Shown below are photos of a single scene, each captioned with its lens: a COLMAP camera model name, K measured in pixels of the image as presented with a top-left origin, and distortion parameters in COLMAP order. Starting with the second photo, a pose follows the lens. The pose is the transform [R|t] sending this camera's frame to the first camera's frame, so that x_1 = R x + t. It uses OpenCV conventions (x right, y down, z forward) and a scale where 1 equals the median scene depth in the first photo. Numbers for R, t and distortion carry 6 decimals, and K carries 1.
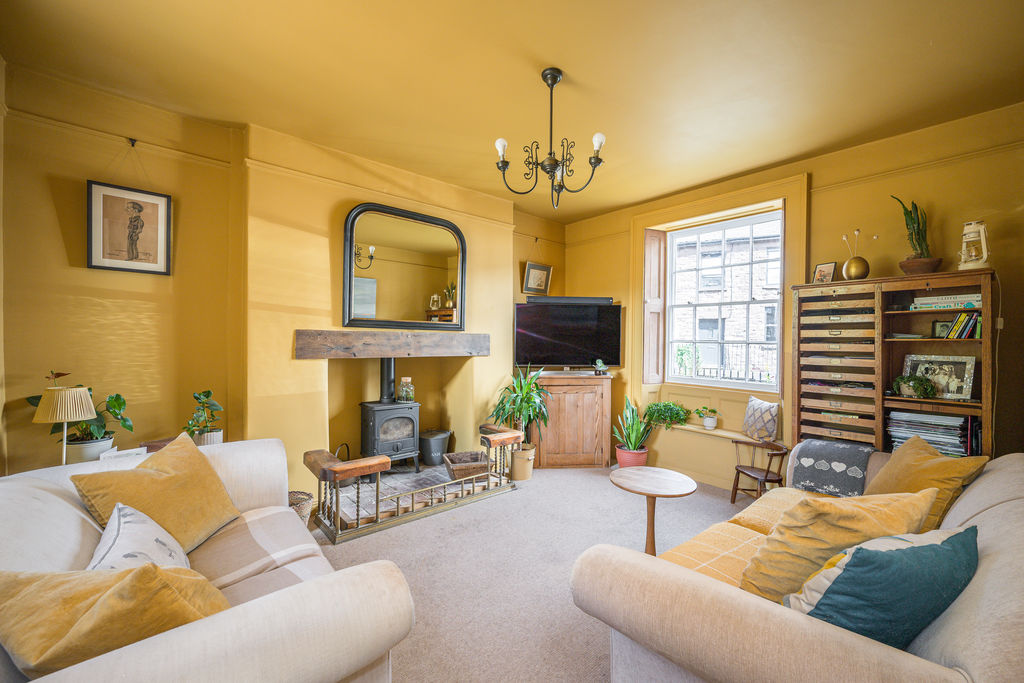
lens RADIAL K [[411.3, 0, 521.9], [0, 411.3, 341.5], [0, 0, 1]] dist [-0.009434, -0.000226]
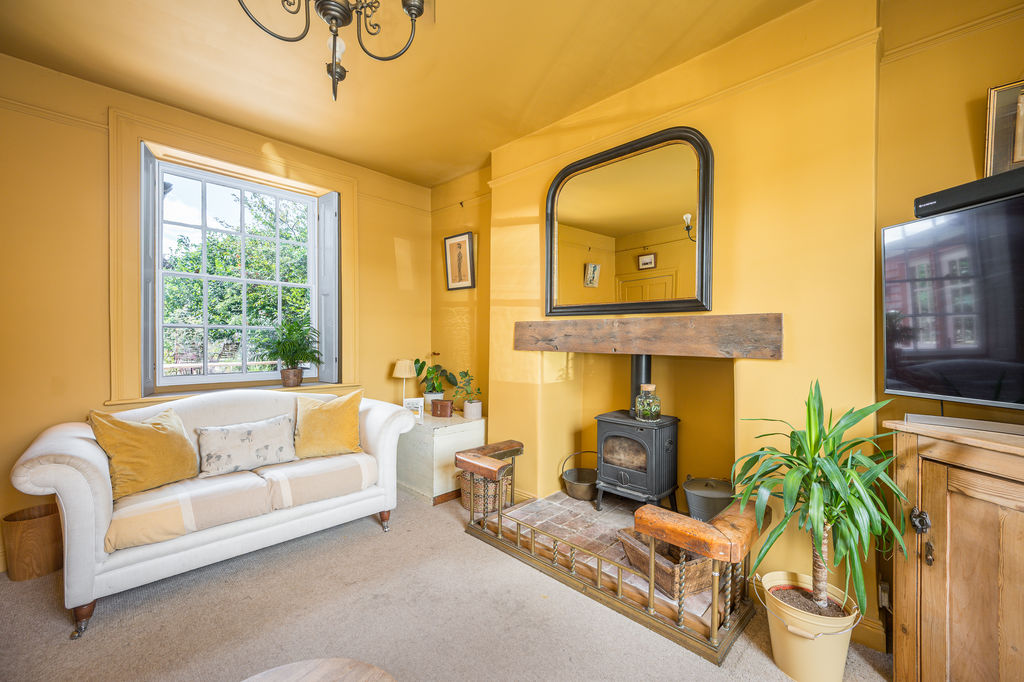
lens RADIAL K [[411.3, 0, 521.9], [0, 411.3, 341.0], [0, 0, 1]] dist [-0.009434, -0.000226]
pose [[0.075600, -0.001904, -0.997136, 0.452042], [-0.007715, 0.999967, -0.002494, 0.020529], [0.997108, 0.007882, 0.075582, 0.840864]]
